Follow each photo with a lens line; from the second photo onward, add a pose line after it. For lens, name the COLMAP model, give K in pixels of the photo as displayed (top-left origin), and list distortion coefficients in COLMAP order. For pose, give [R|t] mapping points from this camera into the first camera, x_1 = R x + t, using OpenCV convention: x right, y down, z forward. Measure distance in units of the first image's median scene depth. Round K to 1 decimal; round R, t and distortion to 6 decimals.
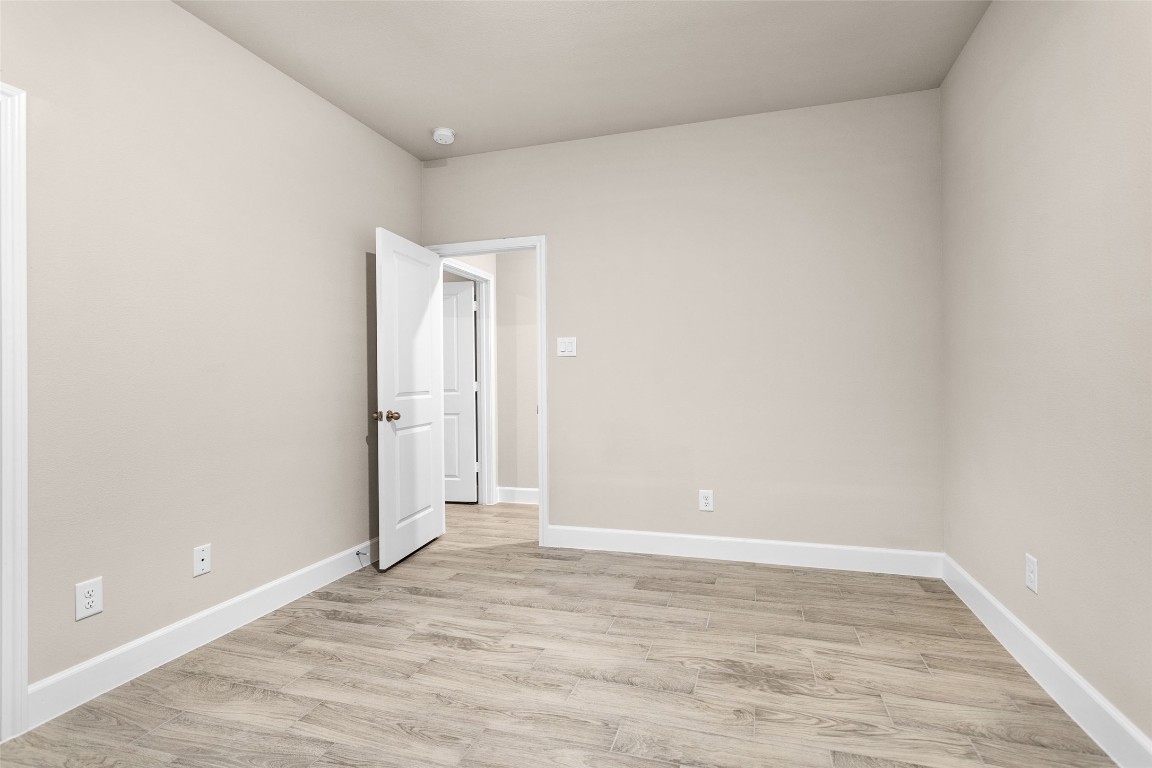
lens RADIAL K [[558.0, 0, 576.2], [0, 558.0, 368.3], [0, 0, 1]] dist [0.001304, 0.000315]
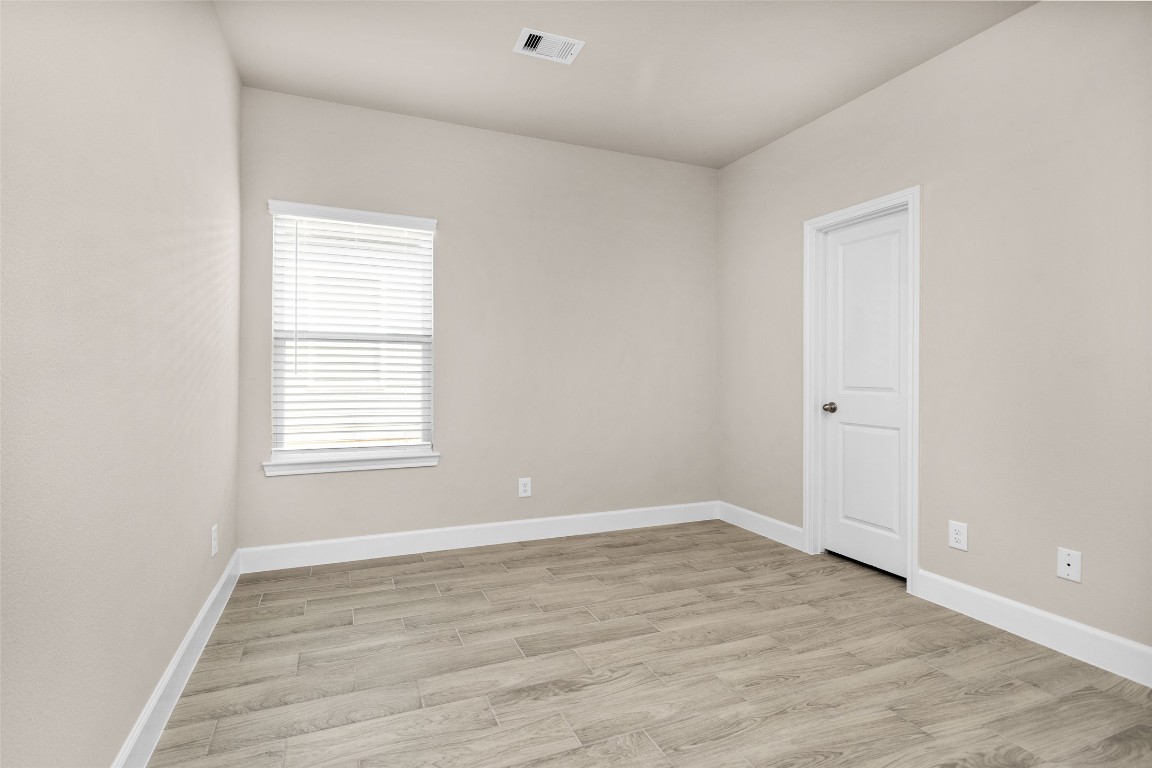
lens RADIAL K [[561.9, 0, 561.4], [0, 561.9, 368.9], [0, 0, 1]] dist [-0.000042, 0.001150]
pose [[-0.770551, 0.003185, -0.637370, 0.713905], [0.012133, 0.999880, -0.009671, 0.016928], [0.637263, -0.015186, -0.770497, 1.453027]]
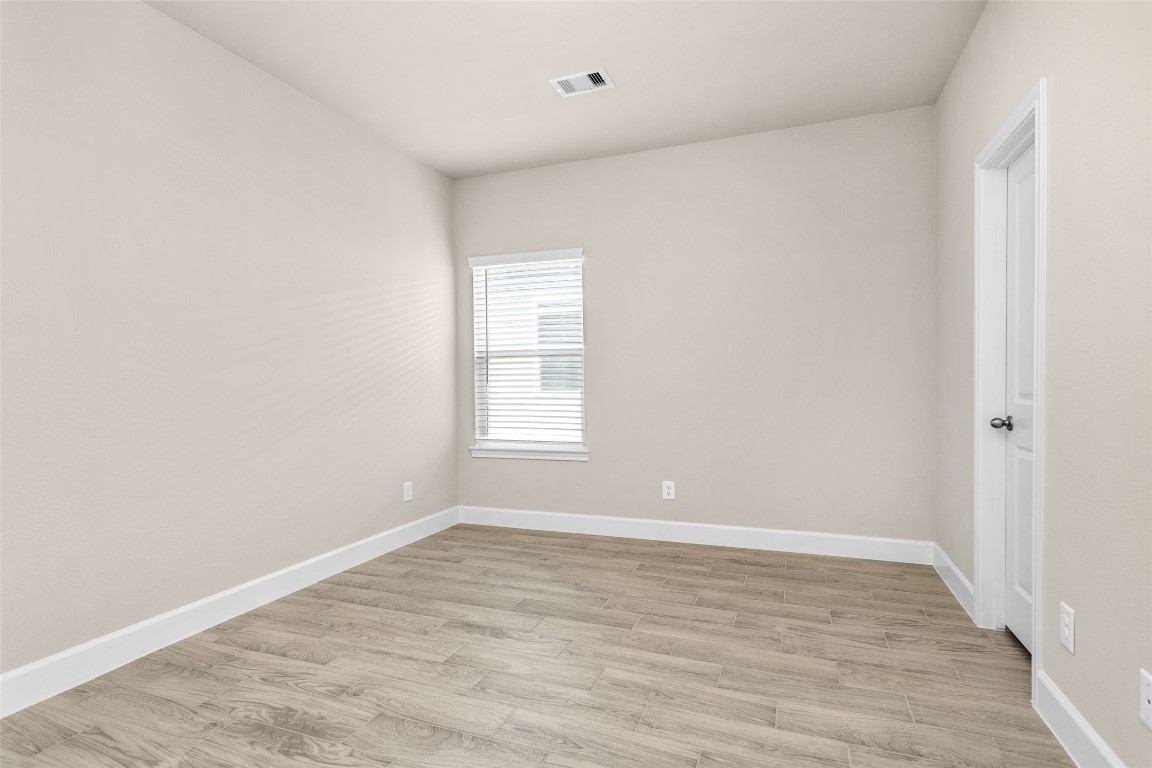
lens RADIAL K [[580.1, 0, 566.8], [0, 580.1, 393.2], [0, 0, 1]] dist [0.001071, 0.000877]
pose [[-0.997333, 0.021922, 0.069619, -0.190024], [0.022497, 0.999719, 0.007484, 0.035375], [-0.069435, 0.009030, -0.997546, 1.948052]]
